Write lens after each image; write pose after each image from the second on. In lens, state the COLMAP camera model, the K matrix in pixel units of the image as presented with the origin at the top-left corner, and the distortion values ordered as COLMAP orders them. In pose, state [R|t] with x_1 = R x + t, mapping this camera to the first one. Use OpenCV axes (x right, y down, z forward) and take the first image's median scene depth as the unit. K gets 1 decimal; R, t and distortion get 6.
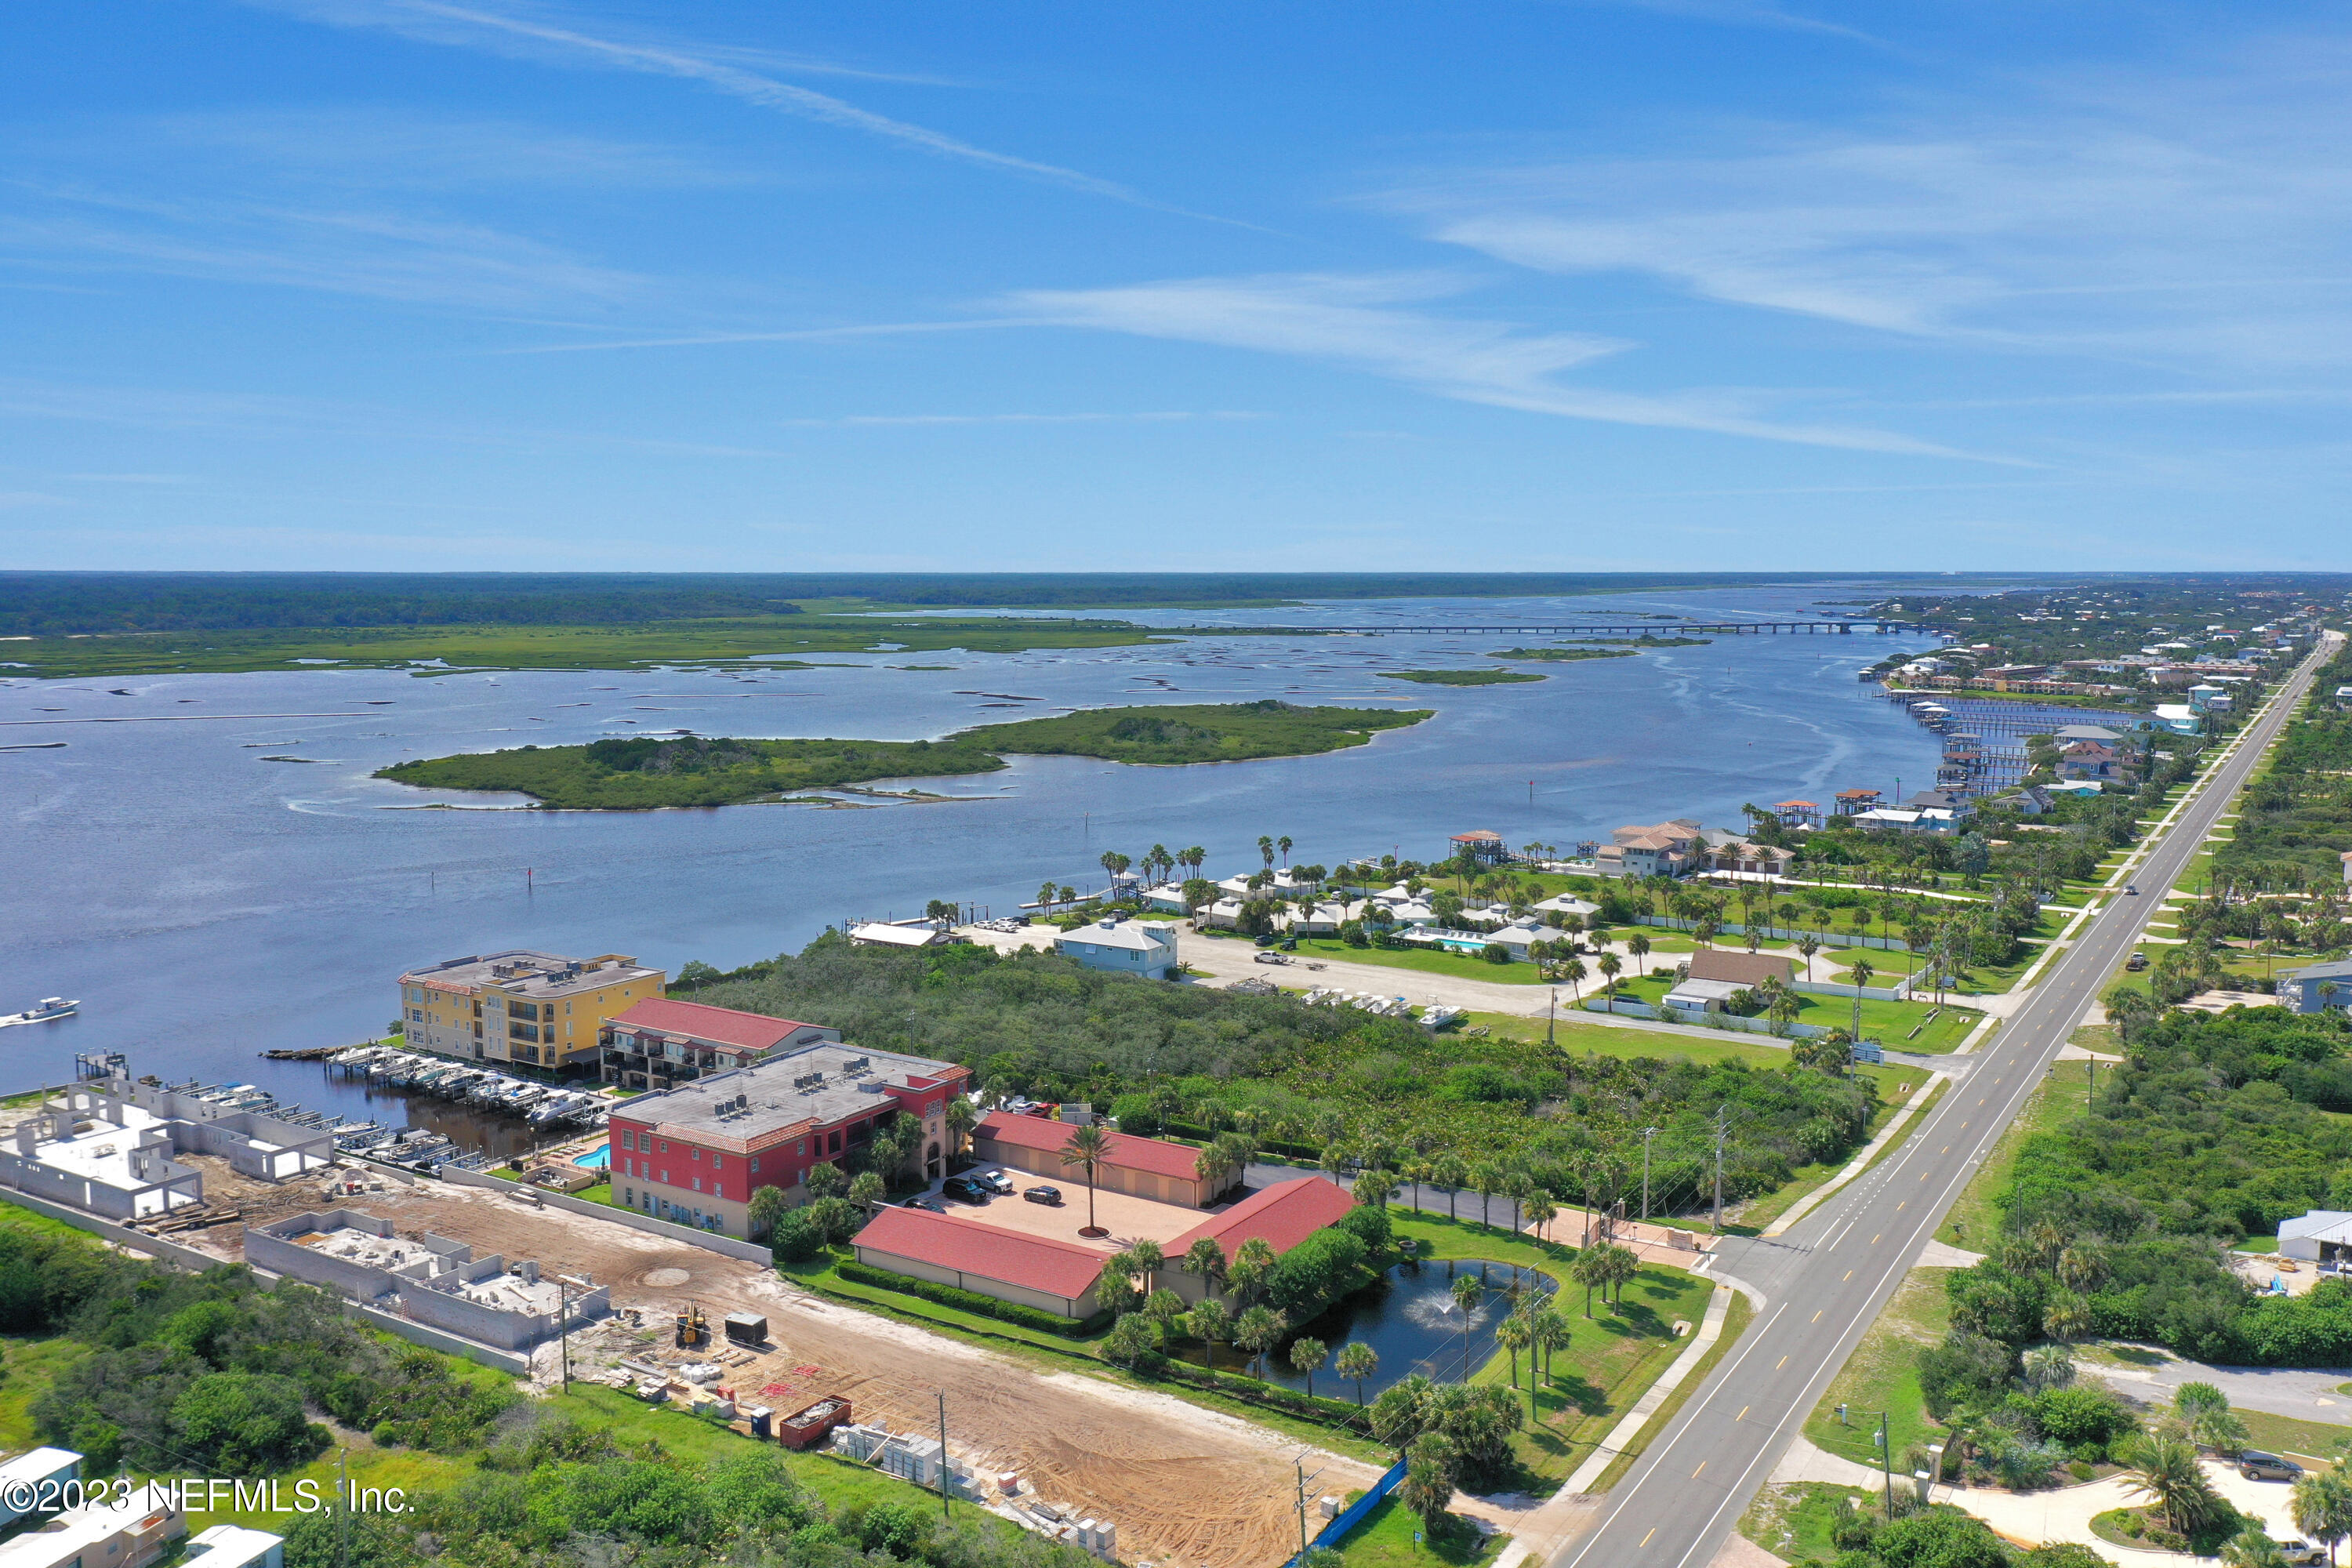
lens RADIAL K [[1862.7, 0, 1073.5], [0, 1862.7, 782.8], [0, 0, 1]] dist [0.003571, -0.002309]
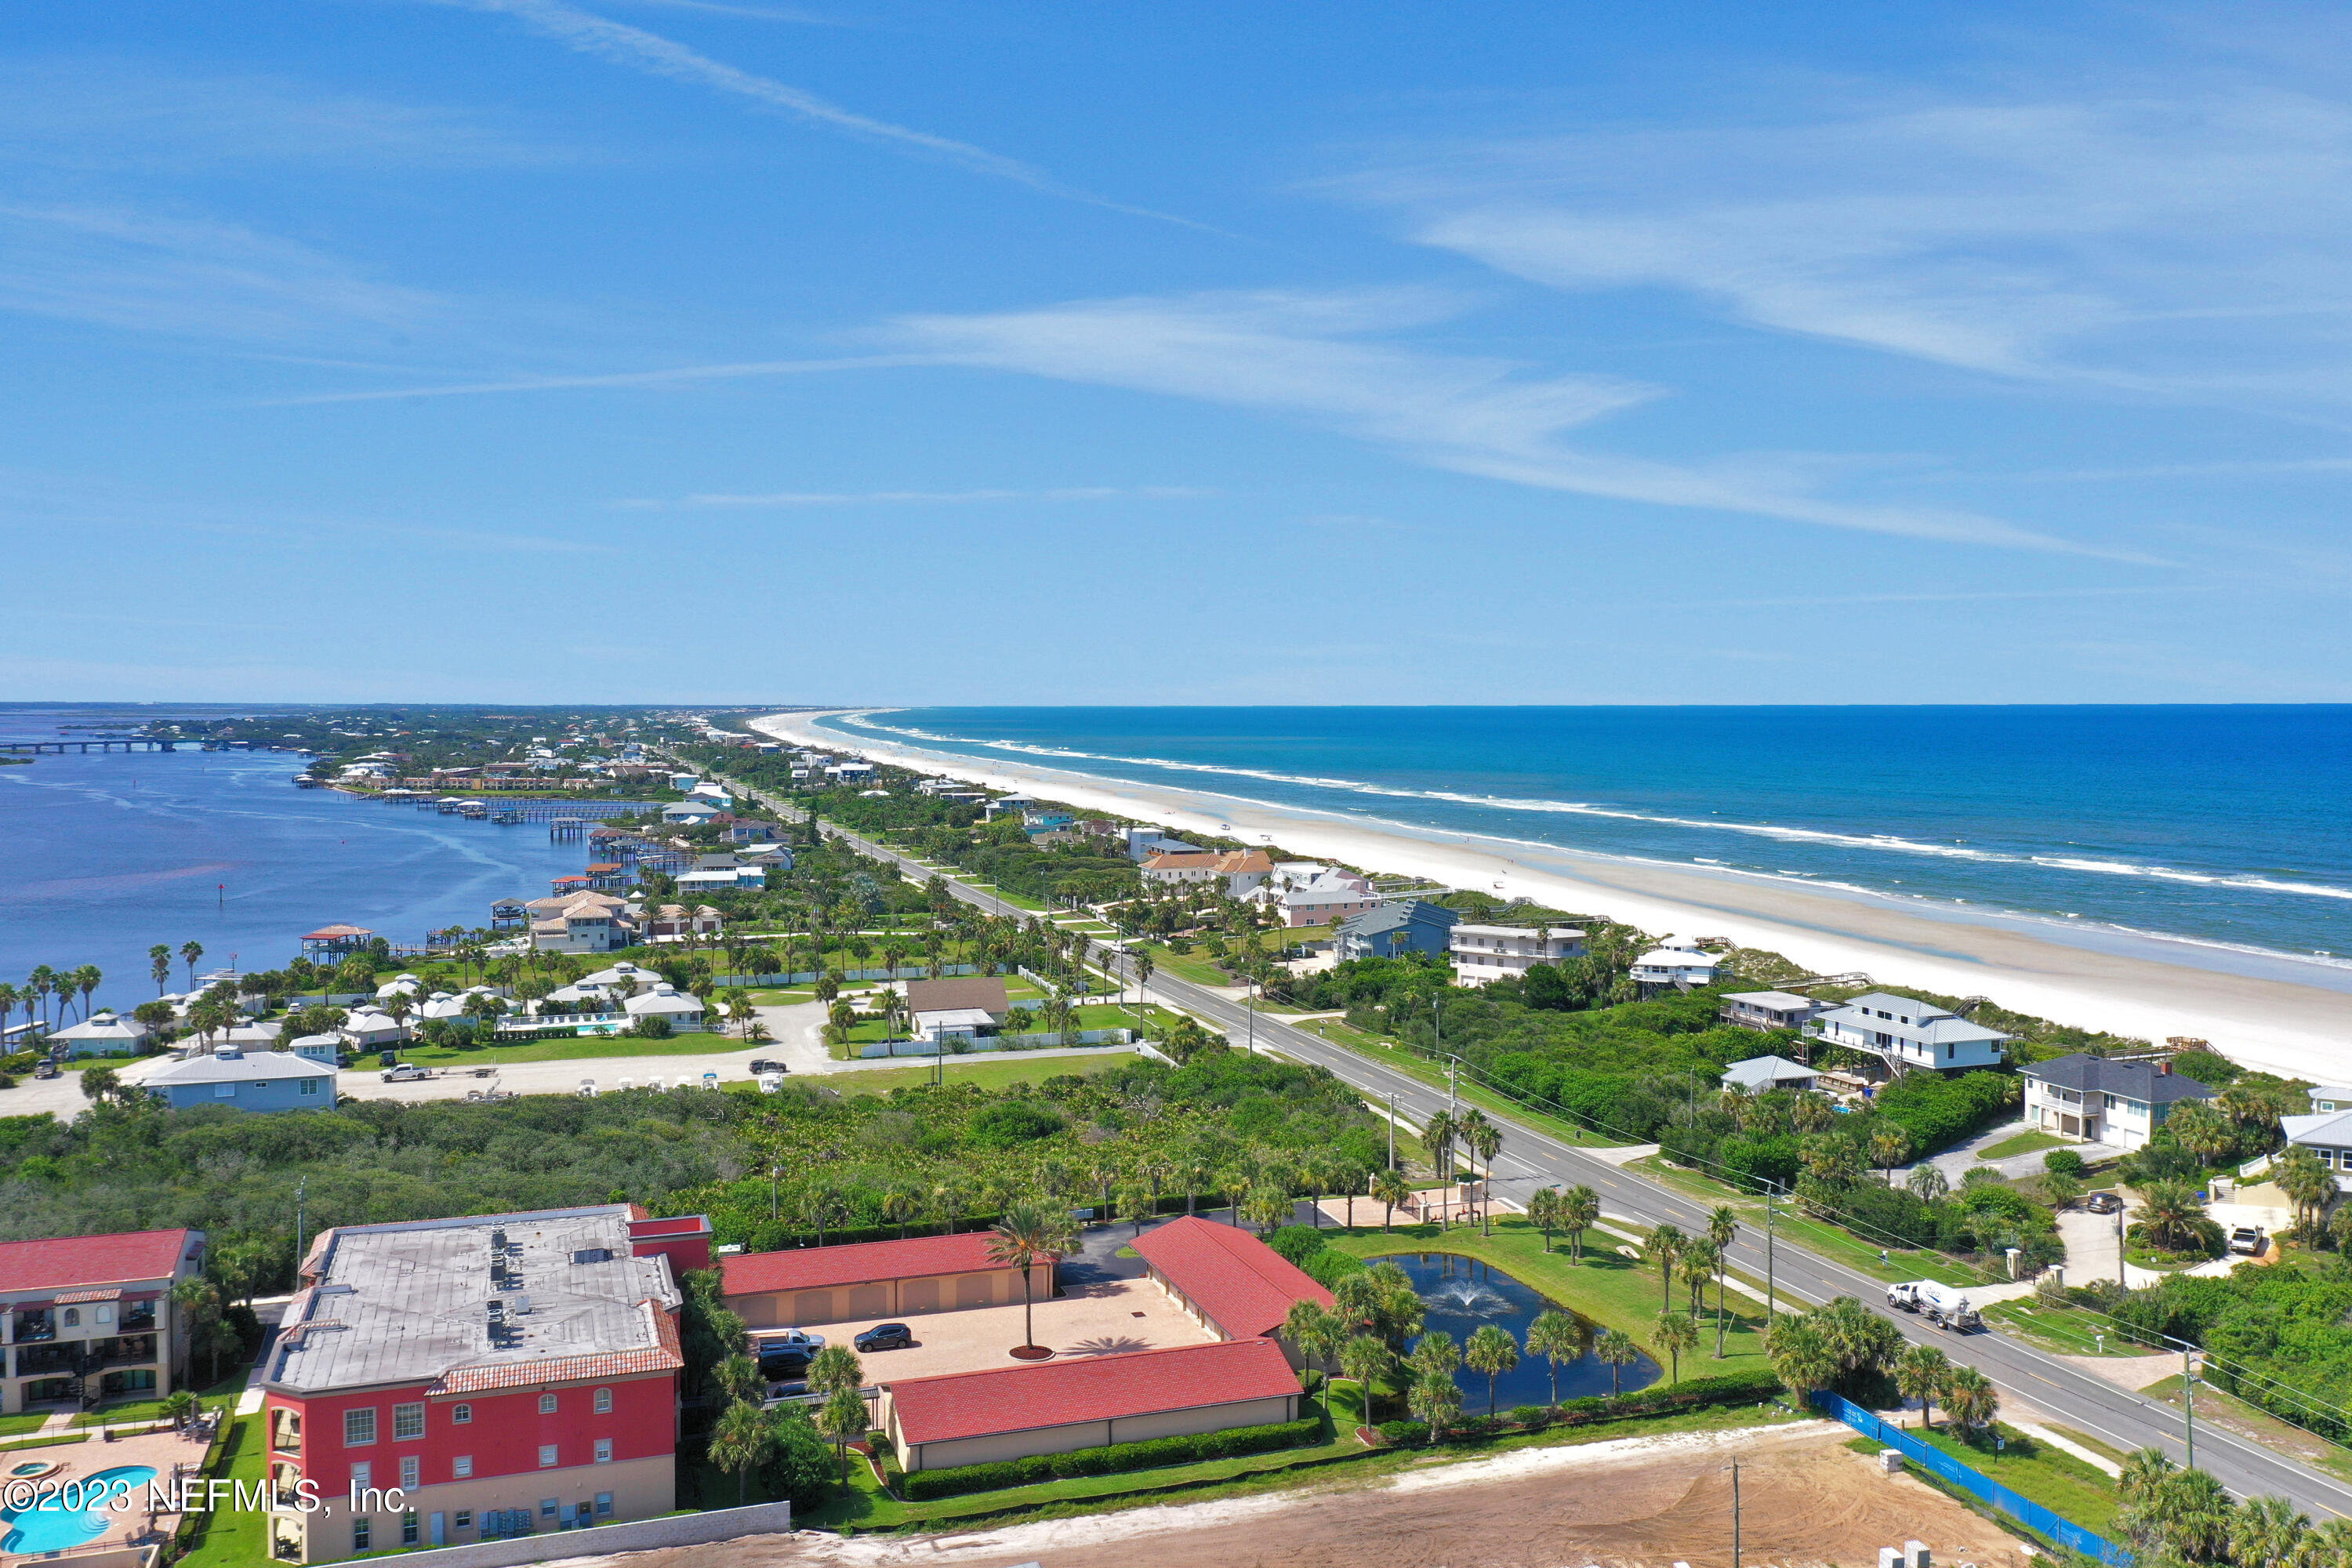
lens RADIAL K [[1862.7, 0, 1073.5], [0, 1862.7, 782.8], [0, 0, 1]] dist [0.003571, -0.002309]
pose [[0.610414, -0.023516, 0.791733, -0.592511], [0.079947, 0.996284, -0.032047, 0.035701], [-0.788038, 0.082858, 0.610026, 0.514790]]
